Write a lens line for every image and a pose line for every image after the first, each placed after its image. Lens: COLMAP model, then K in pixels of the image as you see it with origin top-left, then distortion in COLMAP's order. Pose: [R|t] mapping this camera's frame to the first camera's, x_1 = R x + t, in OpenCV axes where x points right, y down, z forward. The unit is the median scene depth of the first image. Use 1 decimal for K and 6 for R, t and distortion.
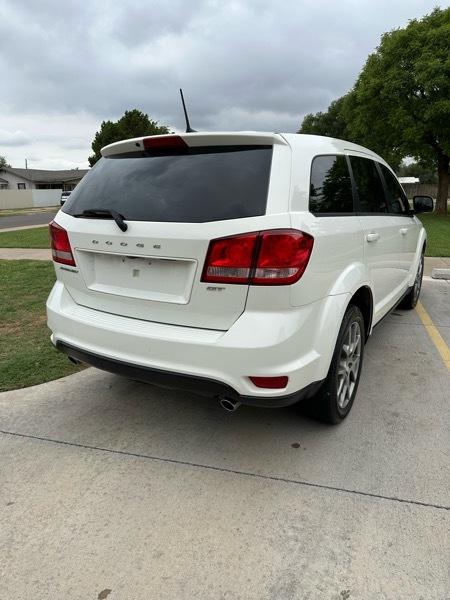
lens RADIAL K [[423.8, 0, 222.8], [0, 423.8, 297.5], [0, 0, 1]] dist [0.022320, -0.027834]
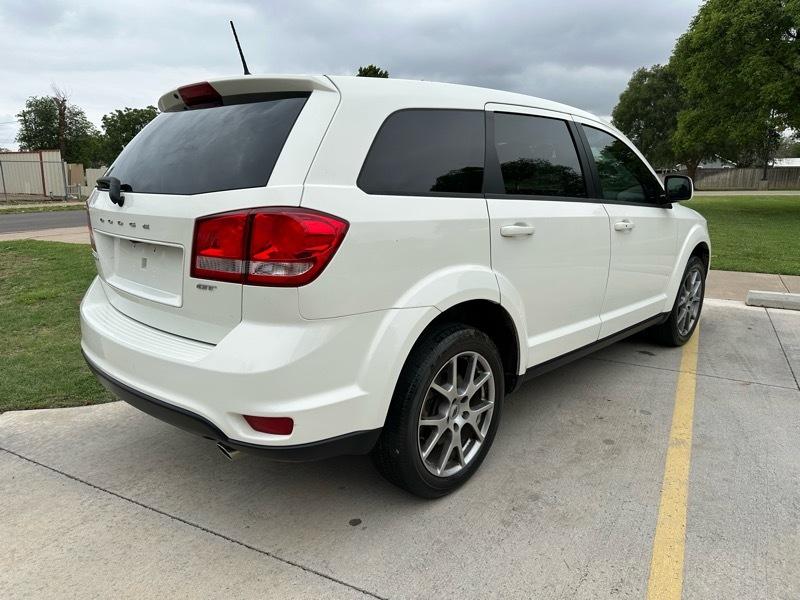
lens RADIAL K [[565.1, 0, 401.2], [0, 565.1, 302.6], [0, 0, 1]] dist [0.022320, -0.027834]
pose [[0.978132, 0.059196, -0.199383, 0.437735], [-0.063755, 0.997829, -0.016517, 0.000380], [0.197972, 0.028867, 0.979783, 0.101715]]
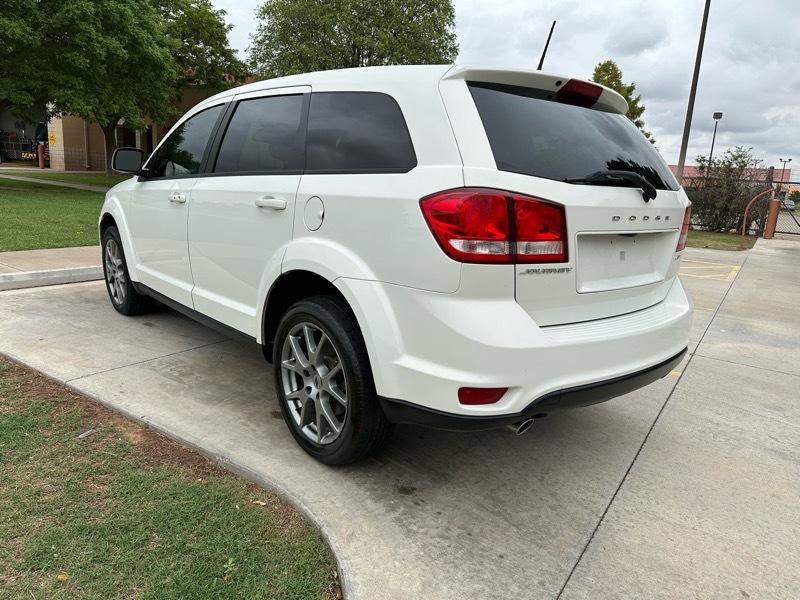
lens RADIAL K [[565.1, 0, 404.8], [0, 565.1, 290.3], [0, 0, 1]] dist [0.022320, -0.027834]
pose [[0.294404, -0.161796, 0.941886, -1.293499], [0.172903, 0.978318, 0.114011, -0.180486], [-0.939910, 0.129289, 0.315995, 1.034733]]
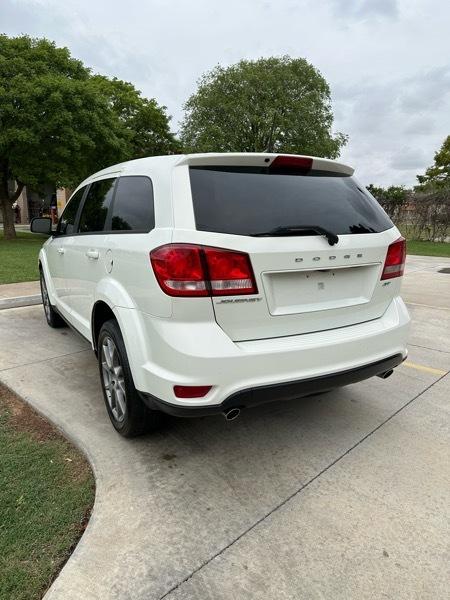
lens RADIAL K [[423.8, 0, 227.4], [0, 423.8, 296.2], [0, 0, 1]] dist [0.022320, -0.027834]
pose [[0.472887, -0.156918, 0.867038, -1.186673], [0.208811, 0.975941, 0.062741, -0.143365], [-0.856023, 0.151378, 0.494276, 0.677762]]
